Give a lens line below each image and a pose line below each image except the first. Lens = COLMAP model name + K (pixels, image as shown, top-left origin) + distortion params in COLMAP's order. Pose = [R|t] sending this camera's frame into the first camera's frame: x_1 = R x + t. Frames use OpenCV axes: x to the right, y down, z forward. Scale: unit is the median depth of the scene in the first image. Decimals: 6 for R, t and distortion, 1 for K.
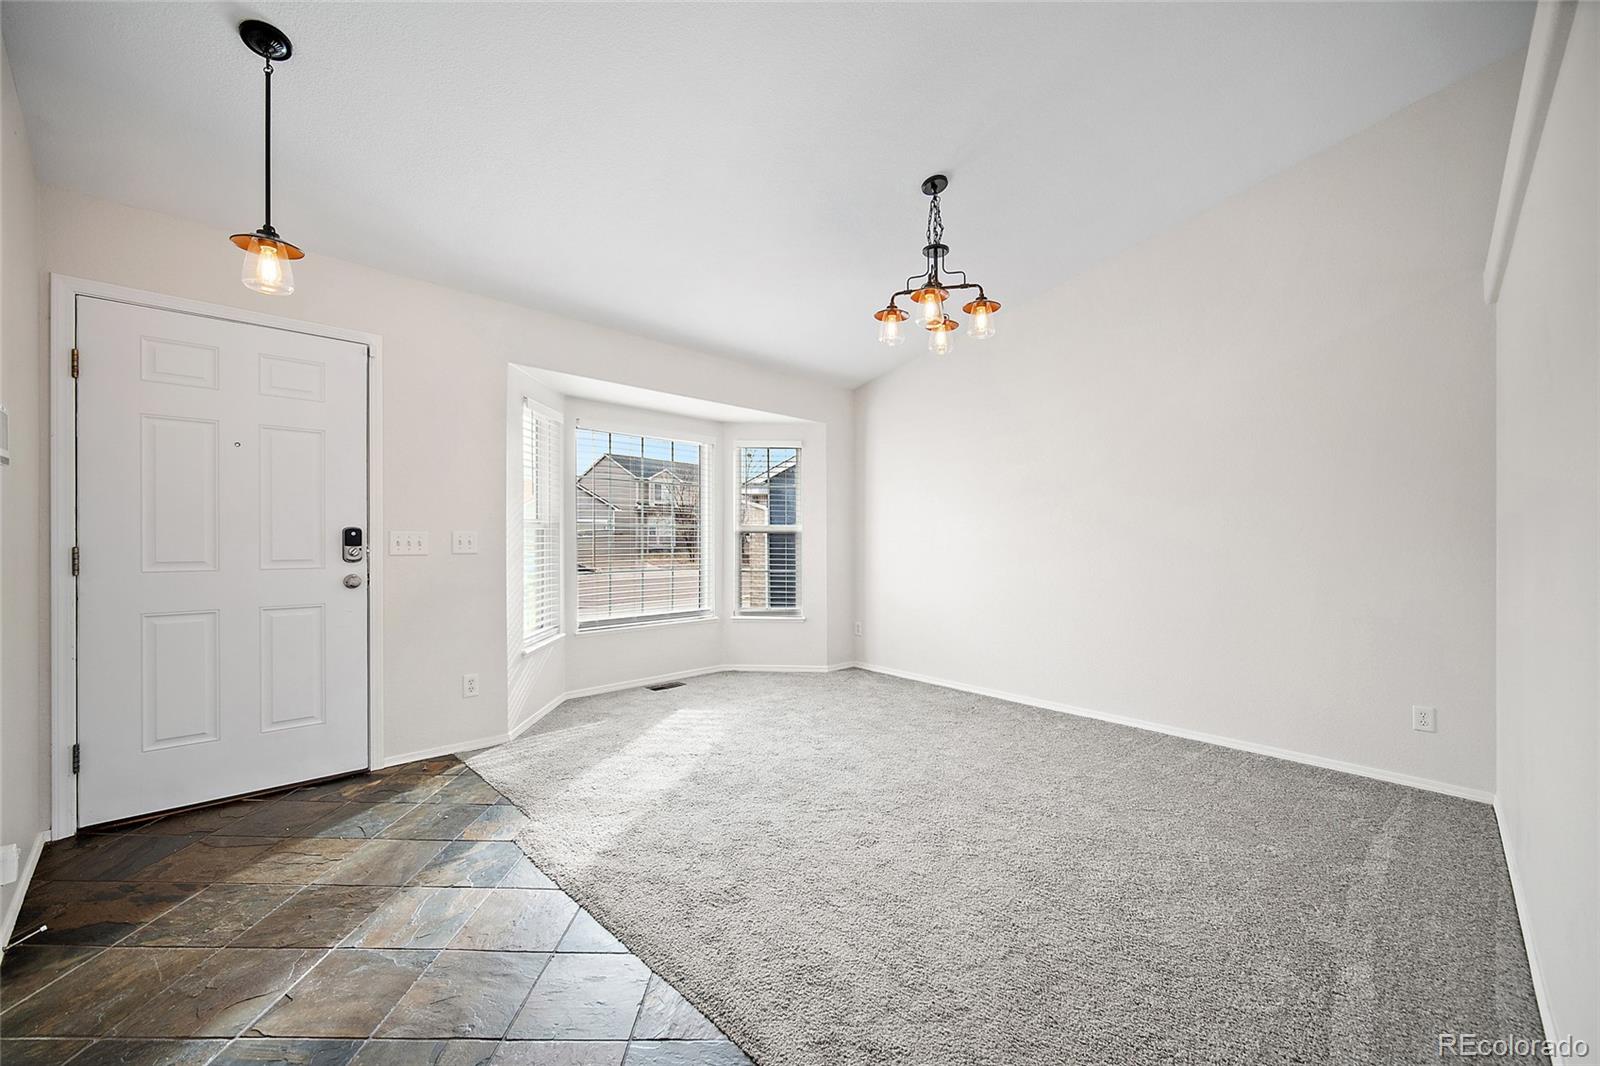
lens RADIAL K [[638.2, 0, 791.9], [0, 638.2, 539.2], [0, 0, 1]] dist [-0.007231, 0.000162]
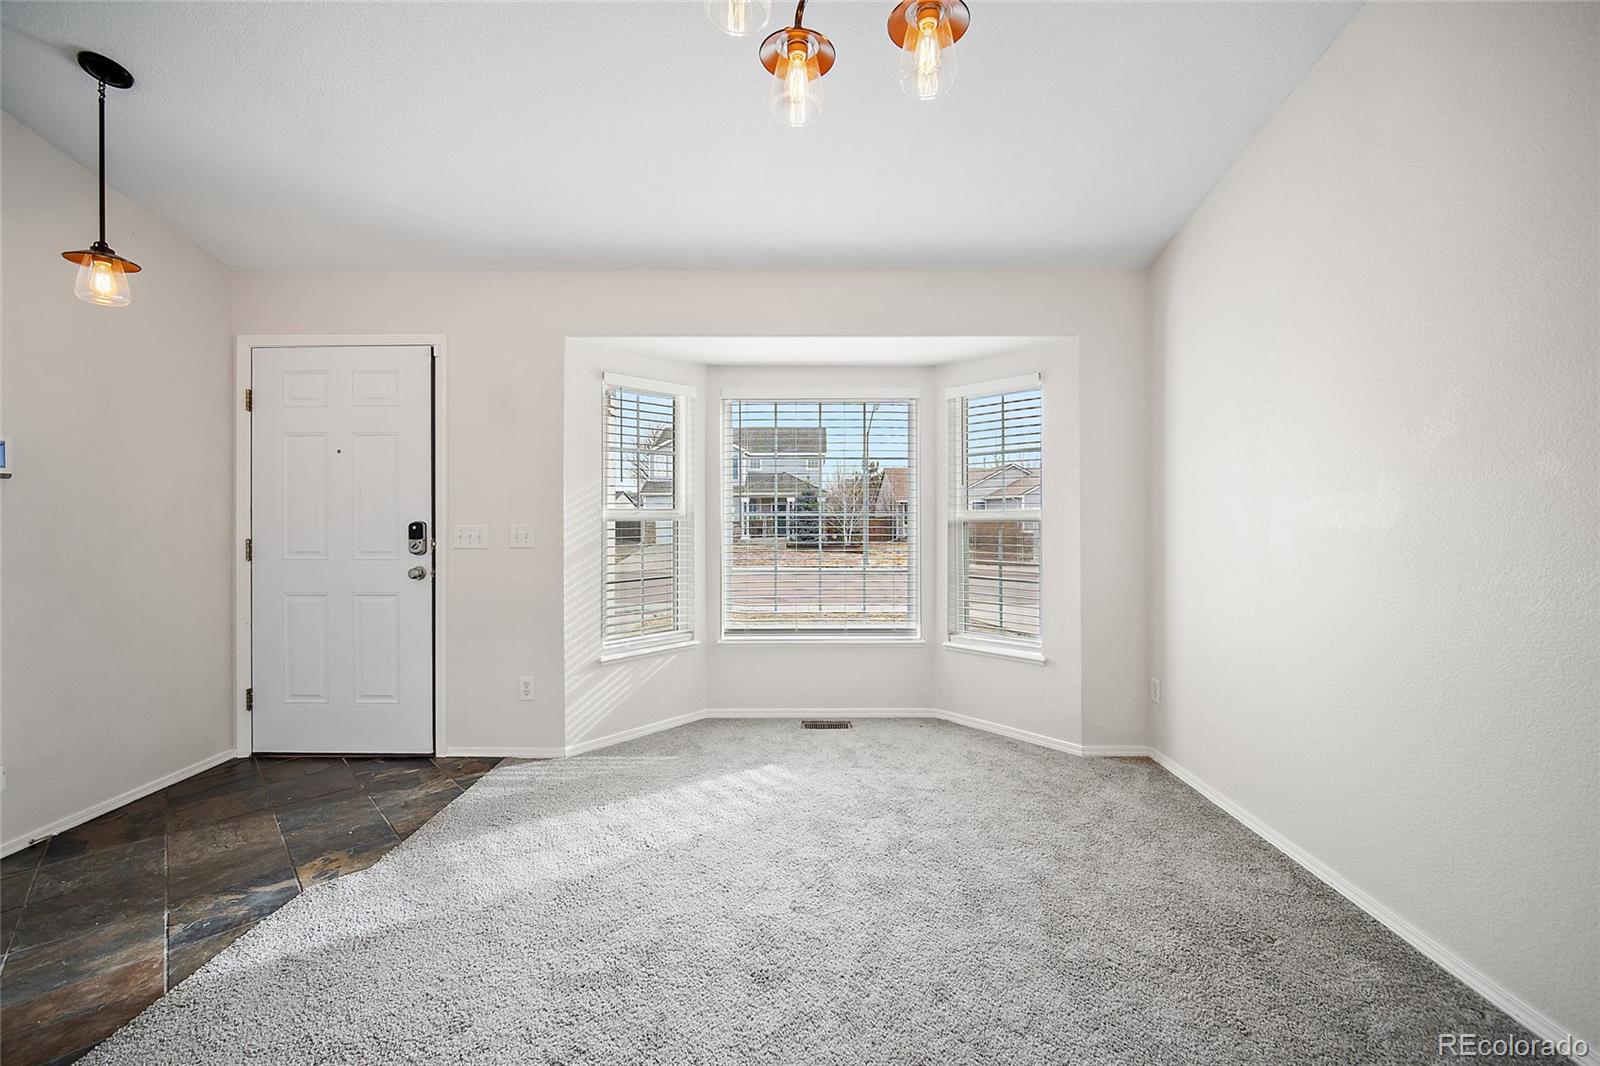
lens RADIAL K [[638.2, 0, 802.9], [0, 638.2, 530.3], [0, 0, 1]] dist [-0.007231, 0.000162]
pose [[0.714222, -0.001479, -0.699917, 0.487772], [0.002544, 0.999997, 0.000483, -0.003038], [0.699914, -0.002126, 0.714224, 0.677239]]
